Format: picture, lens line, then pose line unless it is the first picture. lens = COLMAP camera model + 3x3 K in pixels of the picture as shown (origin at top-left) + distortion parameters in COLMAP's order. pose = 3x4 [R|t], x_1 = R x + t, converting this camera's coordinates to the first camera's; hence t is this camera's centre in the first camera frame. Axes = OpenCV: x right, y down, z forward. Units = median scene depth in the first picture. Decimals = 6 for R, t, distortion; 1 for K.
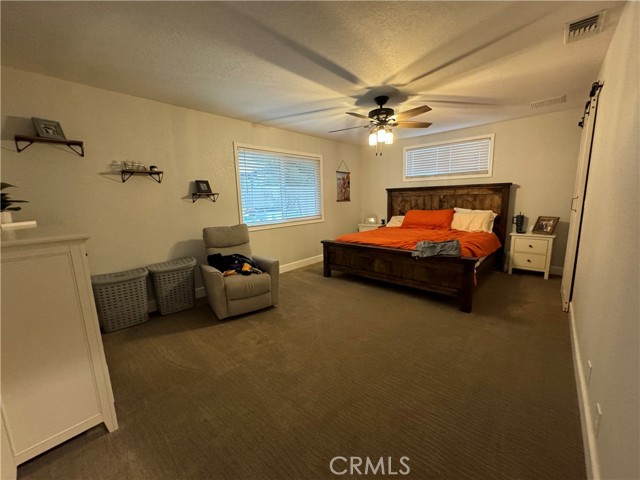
lens RADIAL K [[253.9, 0, 319.5], [0, 253.9, 240.2], [0, 0, 1]] dist [0.000640, 0.000563]
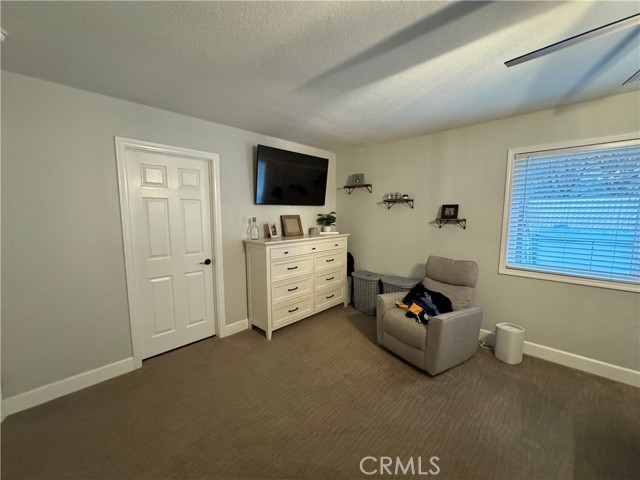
lens RADIAL K [[253.9, 0, 319.3], [0, 253.9, 239.7], [0, 0, 1]] dist [0.000640, 0.000563]
pose [[-0.024162, 0.134769, -0.990582, 0.539528], [-0.163997, 0.976914, 0.136910, -0.184841], [0.986165, 0.165761, -0.001502, 0.644322]]
